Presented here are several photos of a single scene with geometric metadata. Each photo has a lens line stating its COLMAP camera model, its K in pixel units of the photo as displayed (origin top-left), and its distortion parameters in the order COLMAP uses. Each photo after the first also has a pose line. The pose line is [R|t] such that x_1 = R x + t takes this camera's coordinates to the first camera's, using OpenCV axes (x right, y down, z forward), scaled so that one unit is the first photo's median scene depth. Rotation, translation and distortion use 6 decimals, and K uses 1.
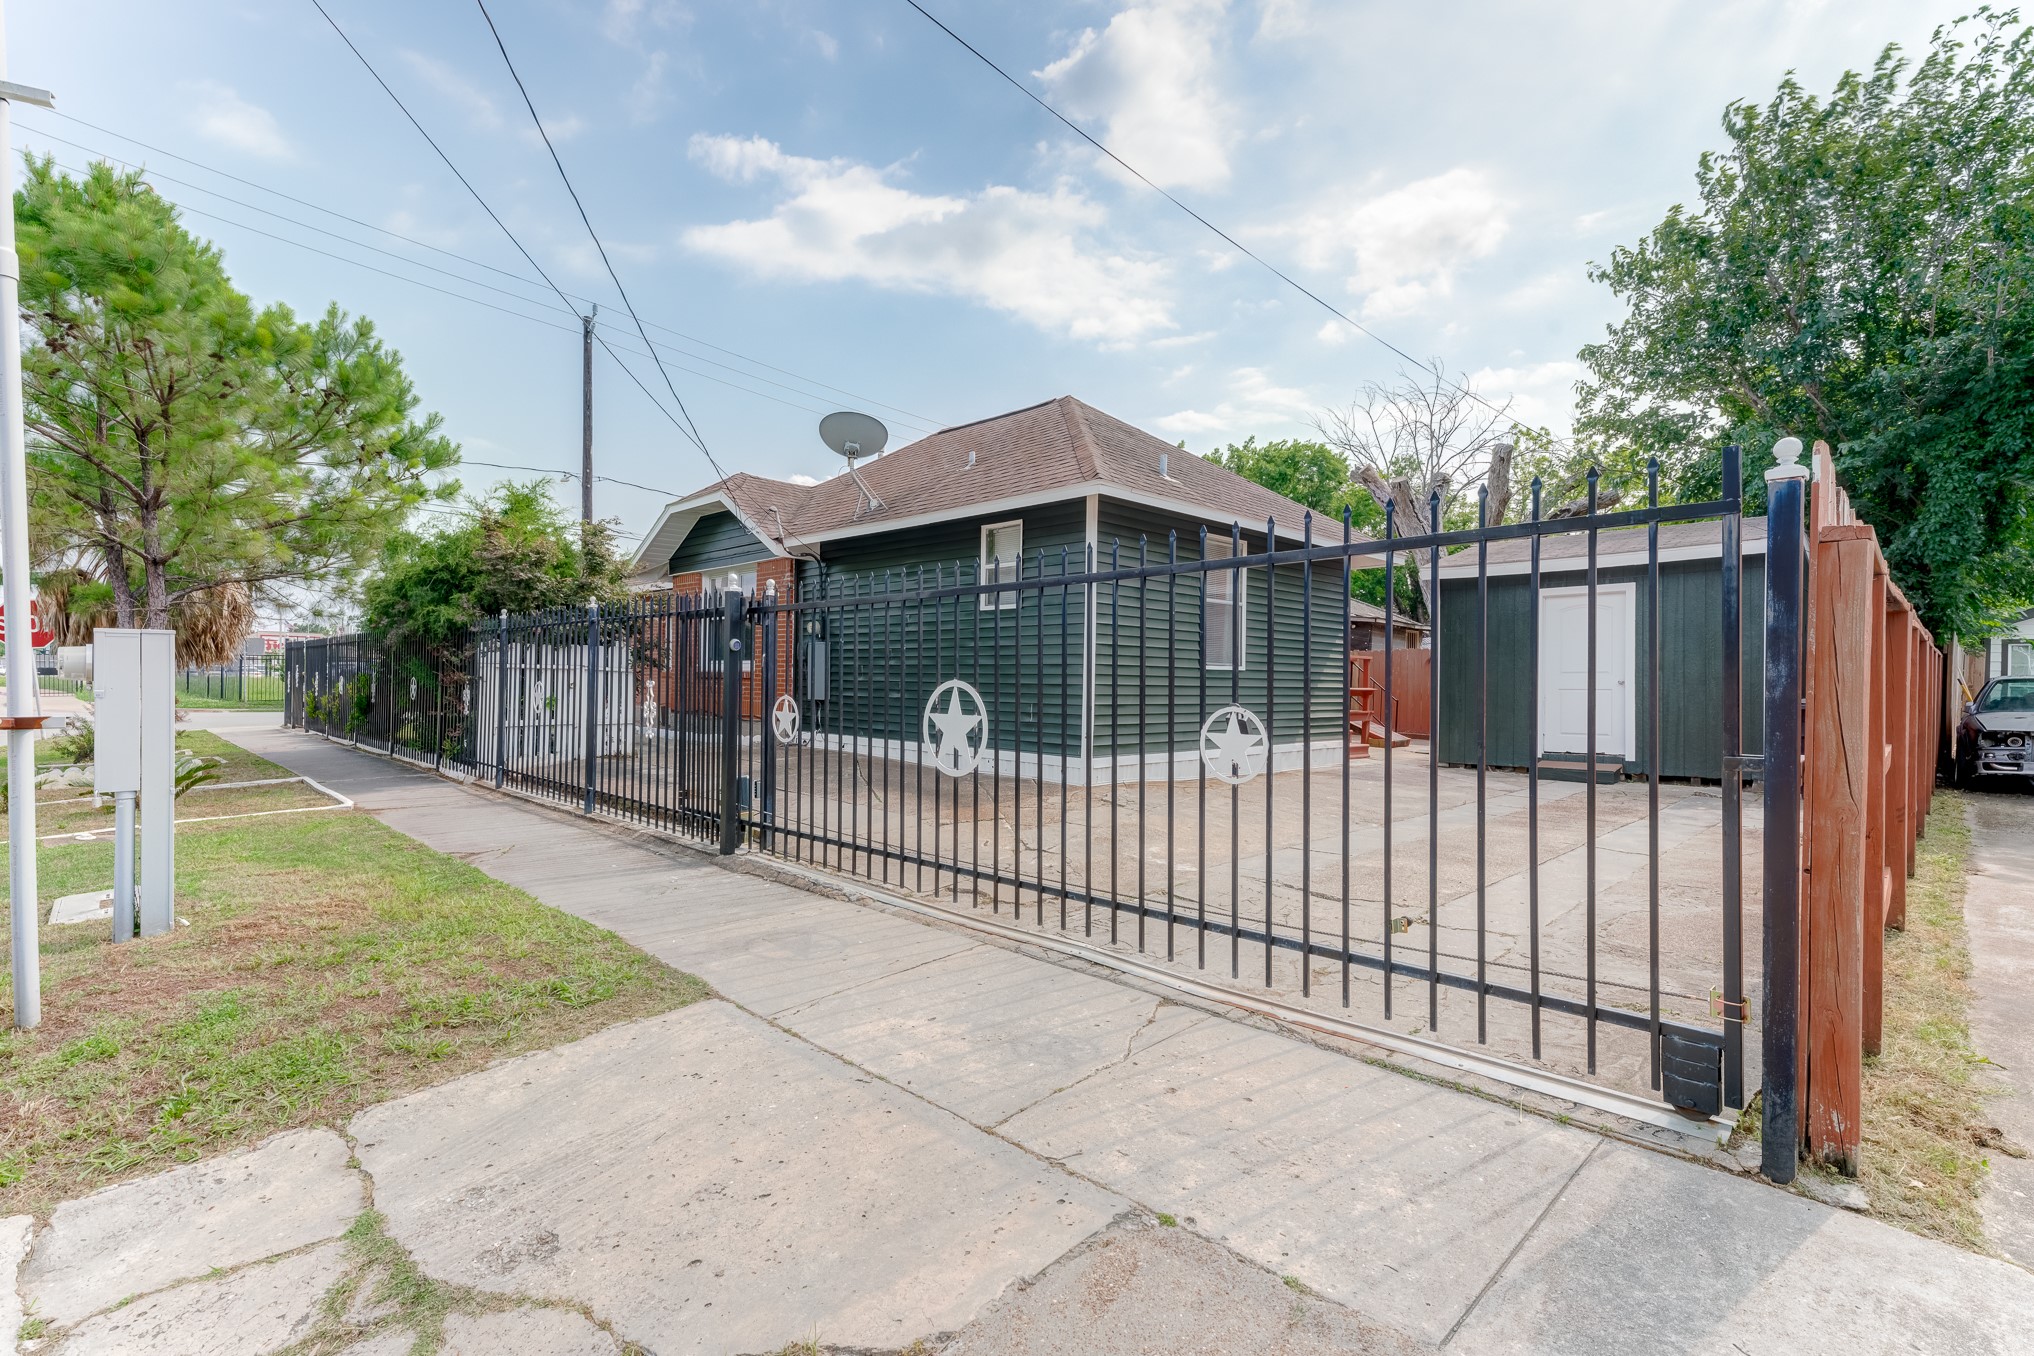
lens RADIAL K [[928.9, 0, 1011.7], [0, 928.9, 676.1], [0, 0, 1]] dist [-0.000191, -0.000039]
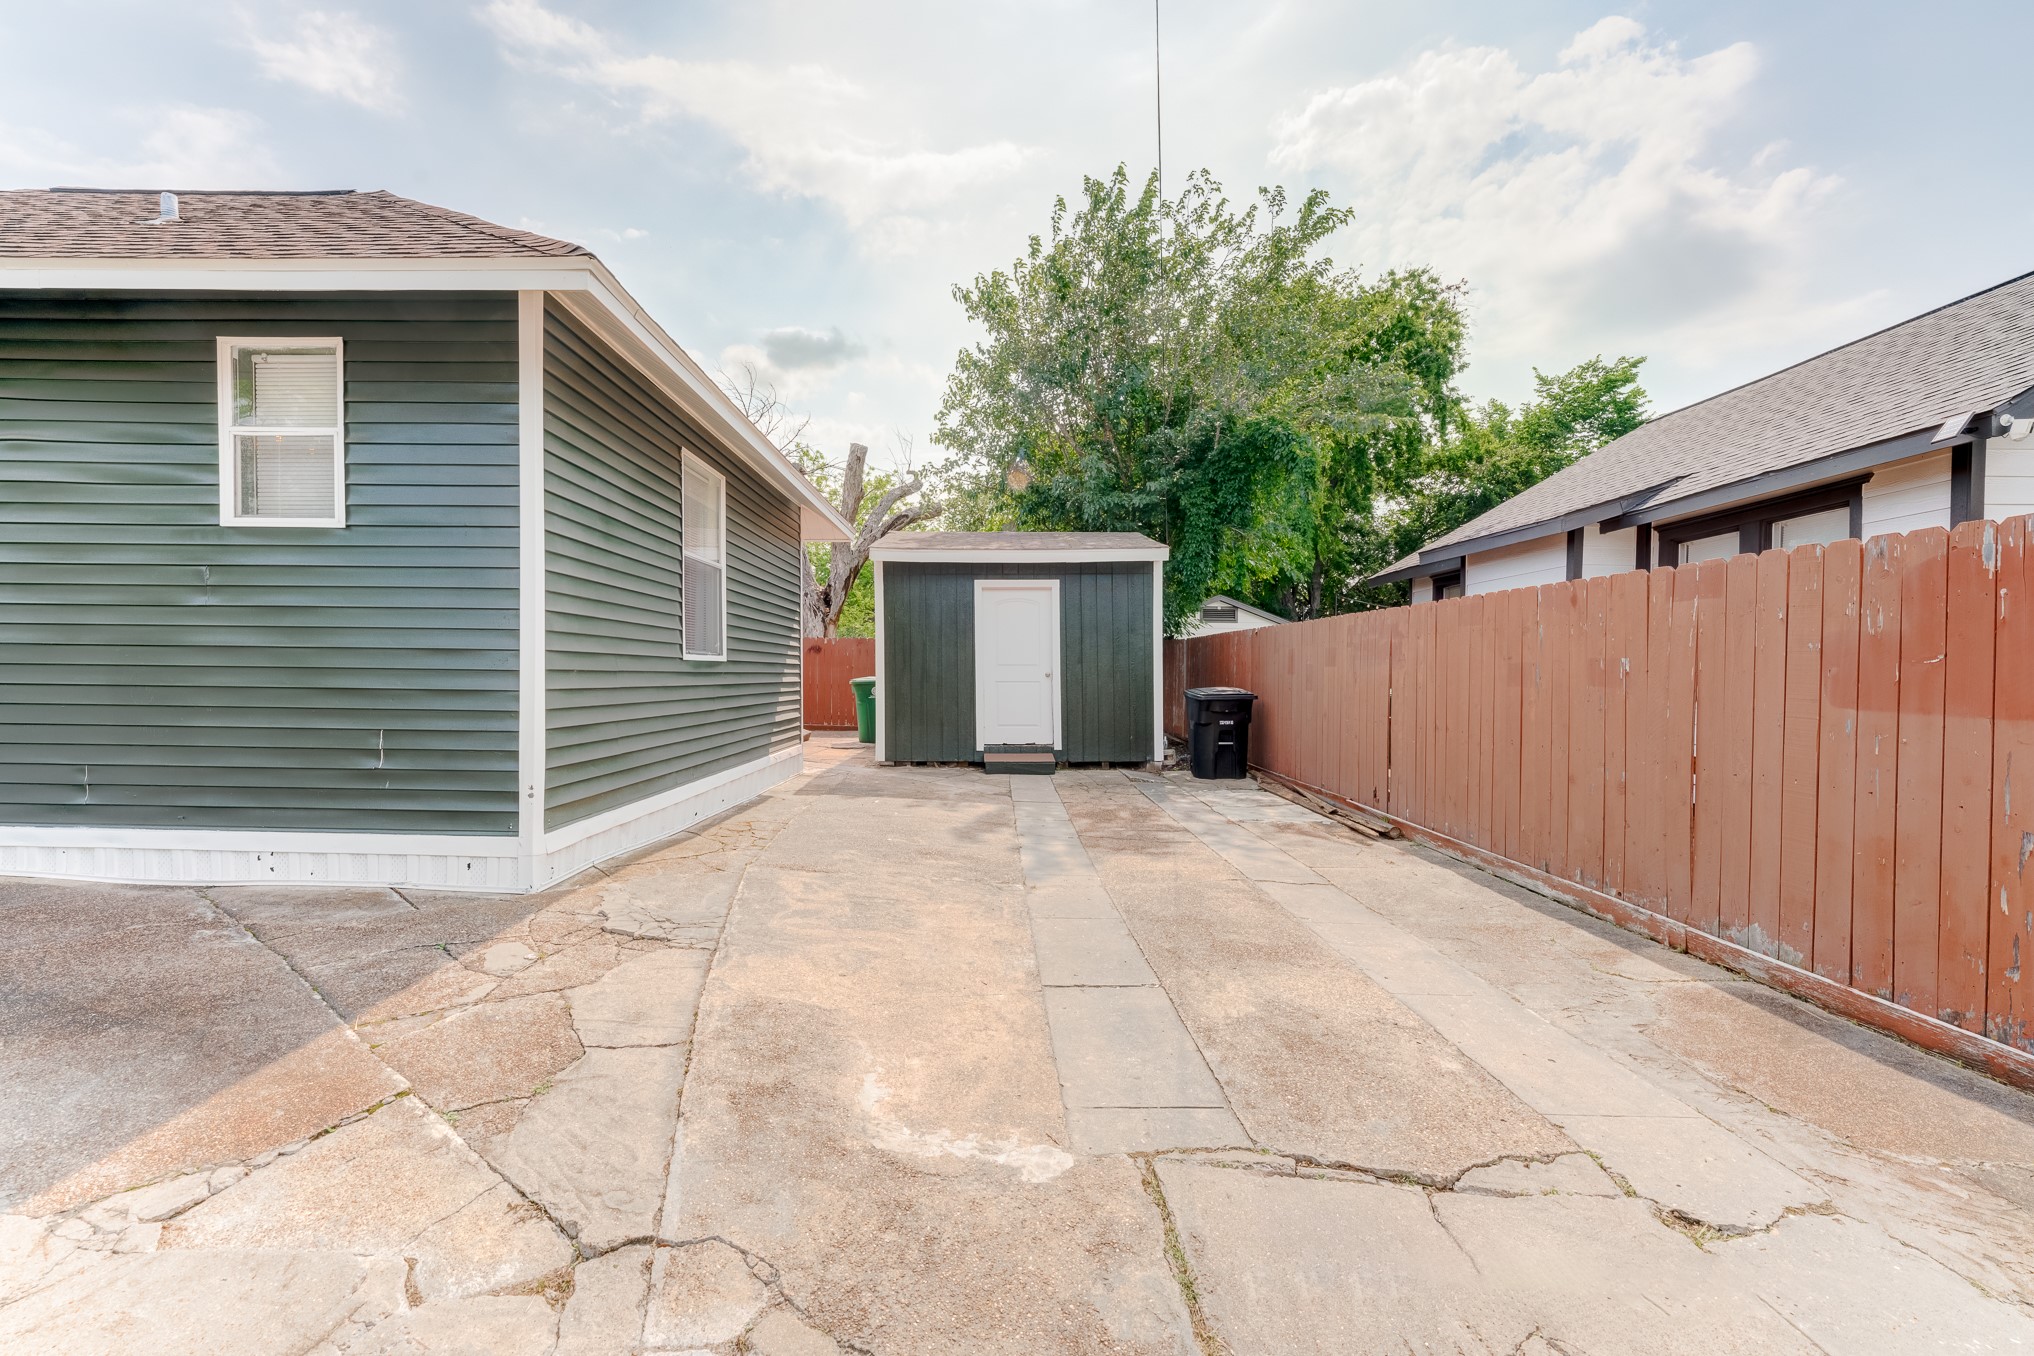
lens RADIAL K [[826.7, 0, 1005.0], [0, 826.7, 684.1], [0, 0, 1]] dist [-0.014330, -0.000866]
pose [[0.699307, -0.016414, 0.714633, -0.040176], [-0.002074, 0.999686, 0.024990, -0.005773], [-0.714819, -0.018958, 0.699053, 0.373496]]
